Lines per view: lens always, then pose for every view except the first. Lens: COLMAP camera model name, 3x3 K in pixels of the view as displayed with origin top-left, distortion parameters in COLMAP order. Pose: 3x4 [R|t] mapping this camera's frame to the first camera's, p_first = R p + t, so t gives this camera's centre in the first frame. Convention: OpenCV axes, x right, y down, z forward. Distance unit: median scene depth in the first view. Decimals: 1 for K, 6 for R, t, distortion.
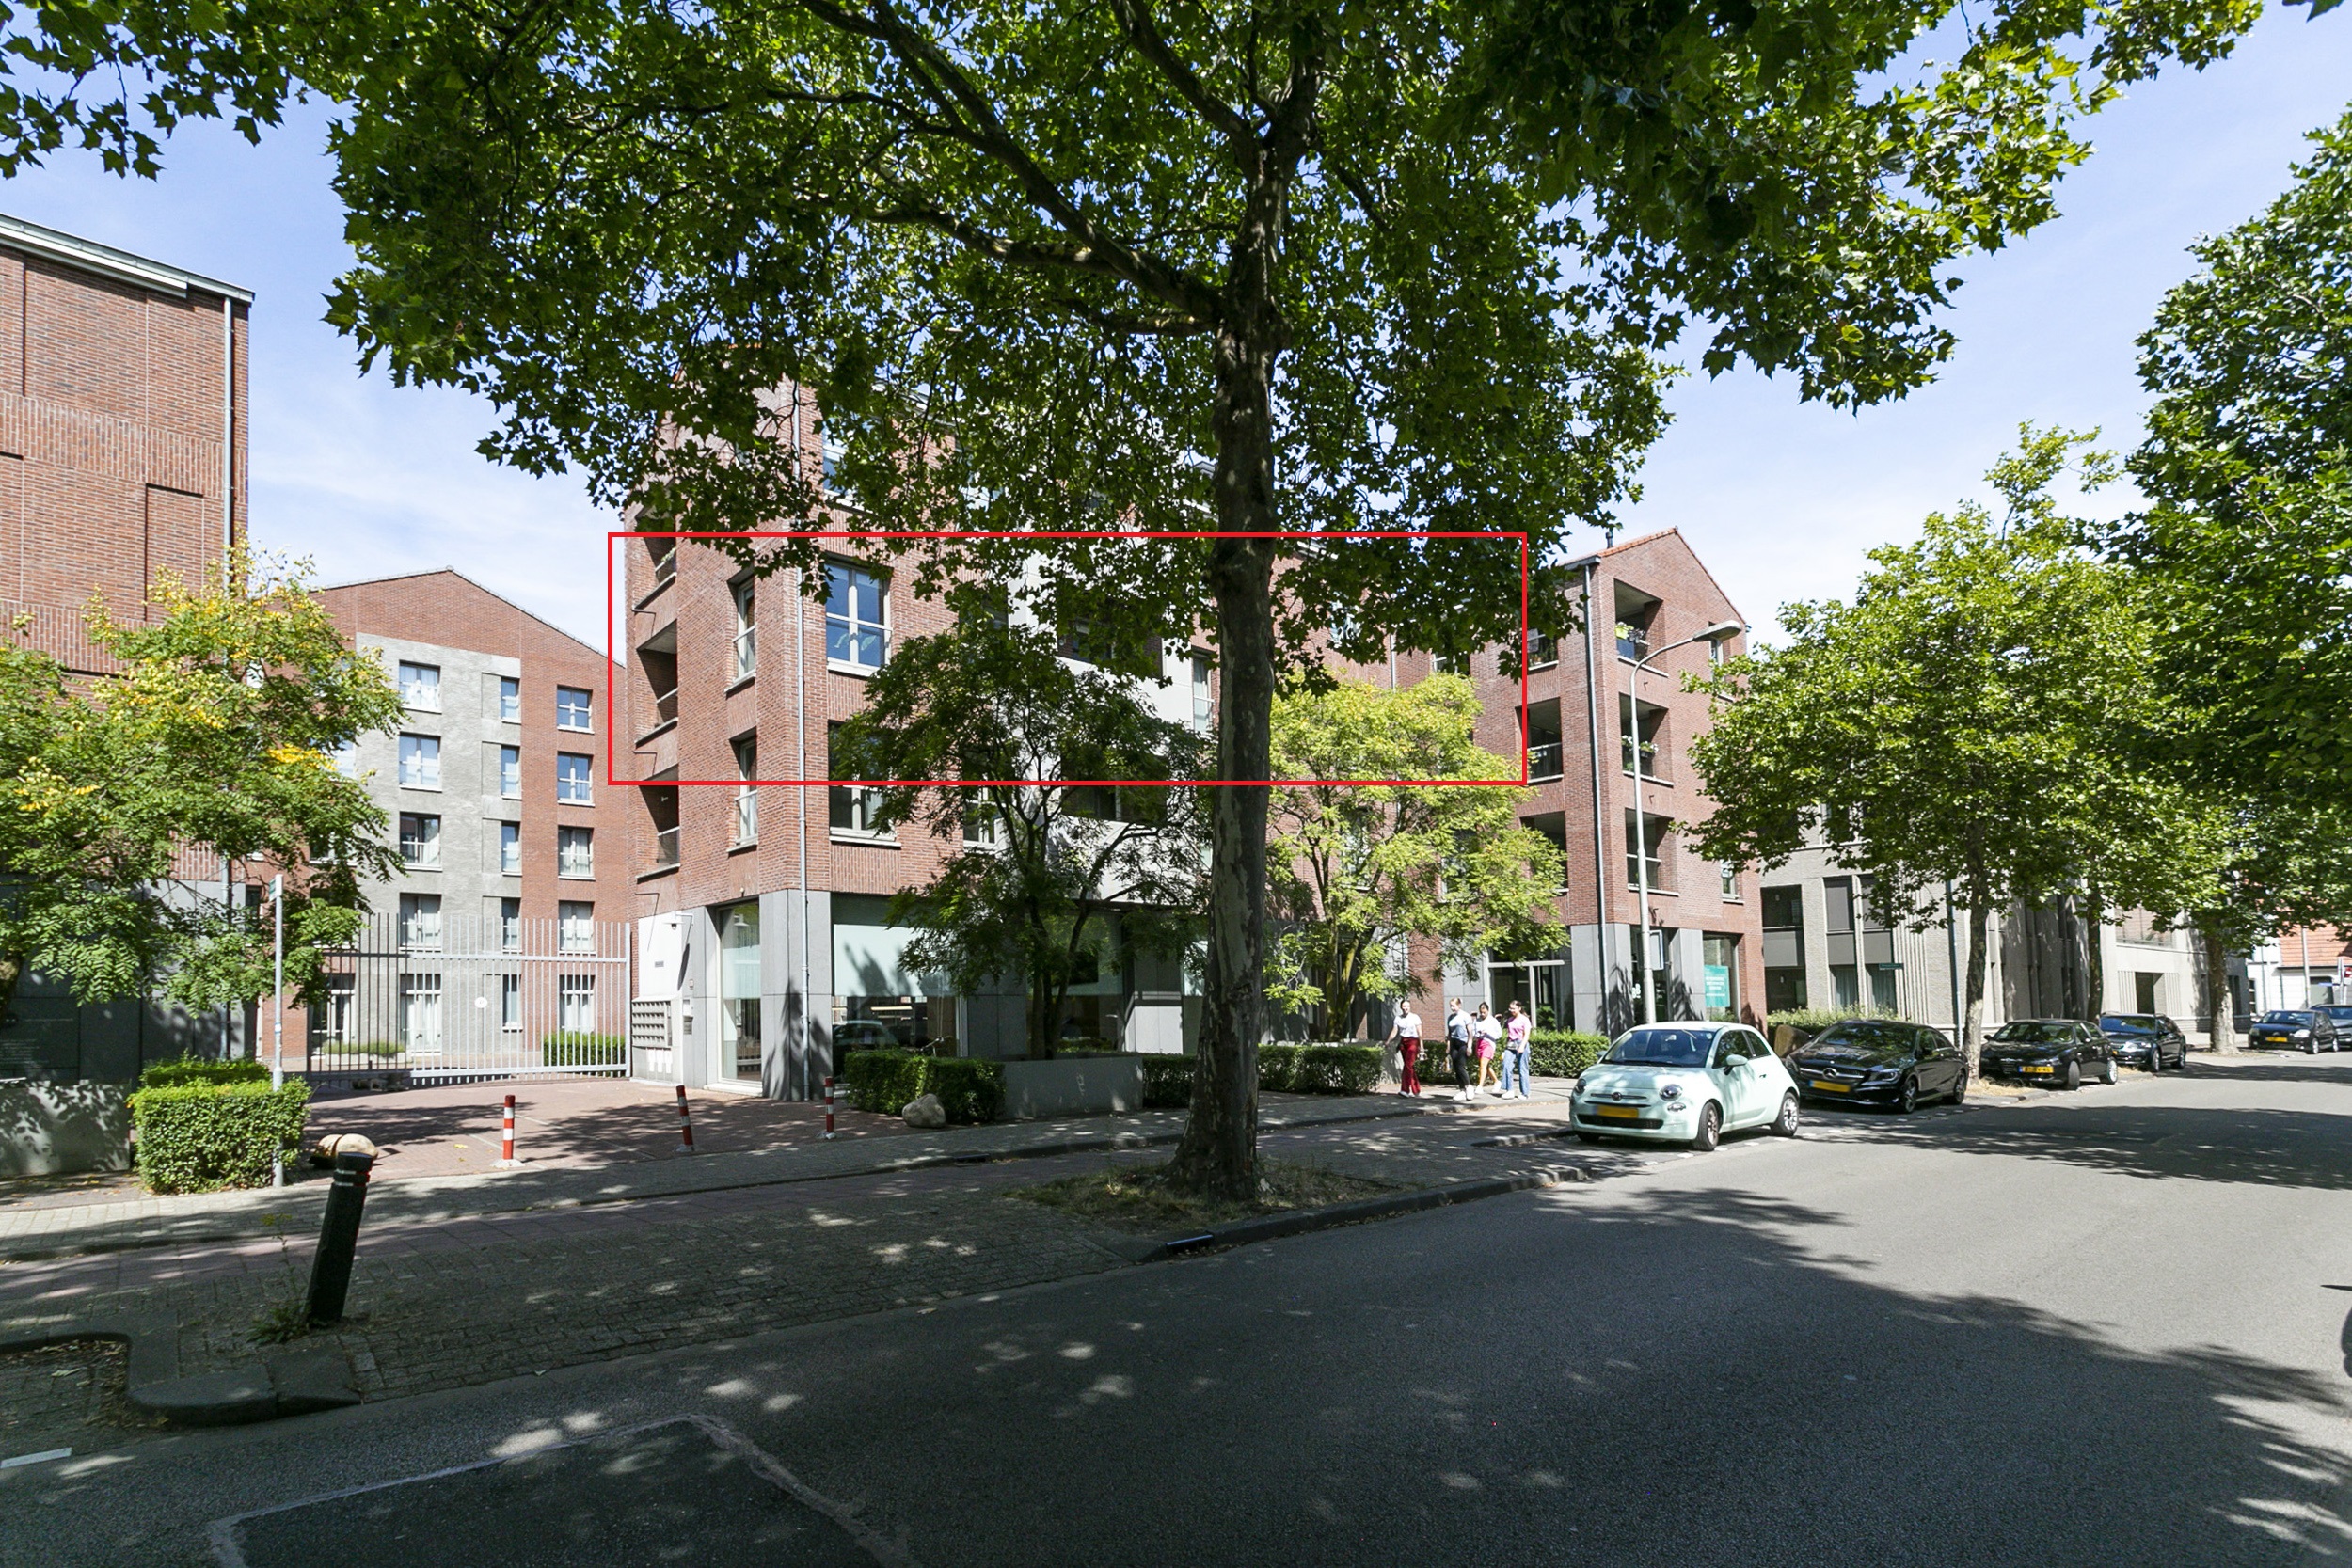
lens RADIAL K [[1143.0, 0, 1176.0], [0, 1143.0, 784.0], [0, 0, 1]] dist [0.000034, -0.000022]
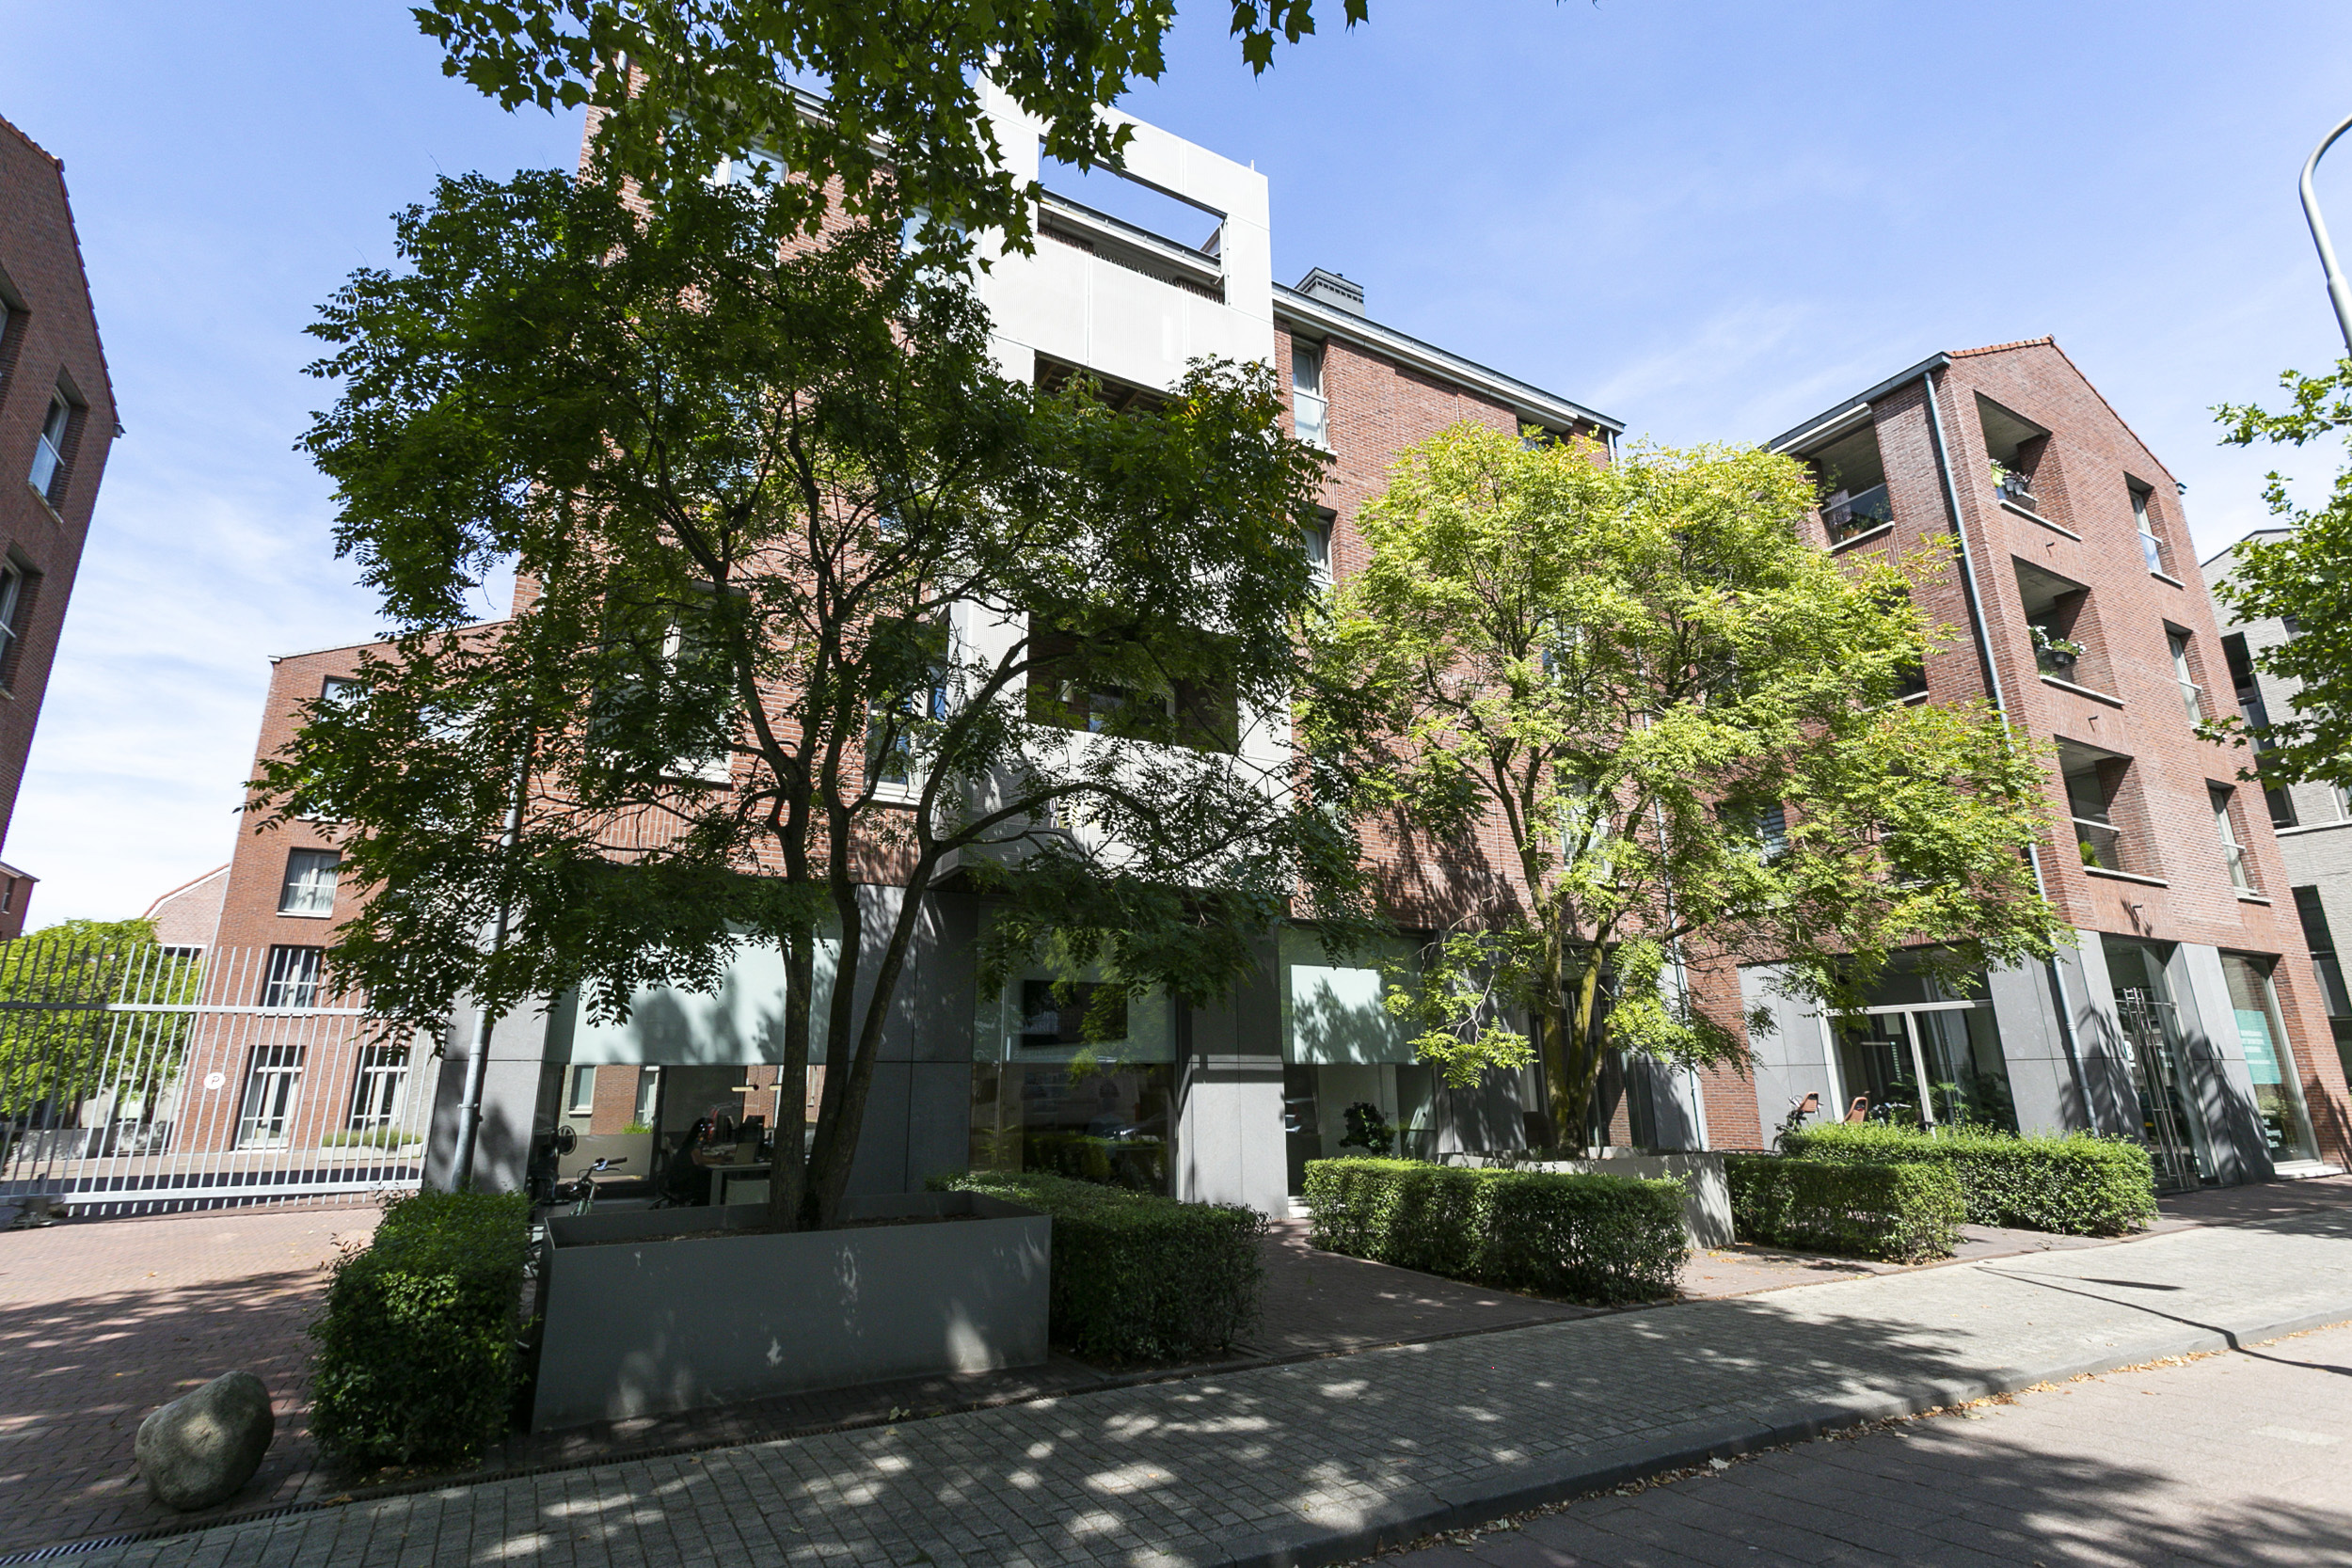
lens RADIAL K [[1177.0, 0, 1185.7], [0, 1177.0, 705.1], [0, 0, 1]] dist [0.012051, 0.000393]
pose [[0.986369, -0.050589, -0.156581, 0.058767], [0.031556, 0.992061, -0.121735, 0.081054], [0.161496, 0.115135, 0.980134, 0.407135]]
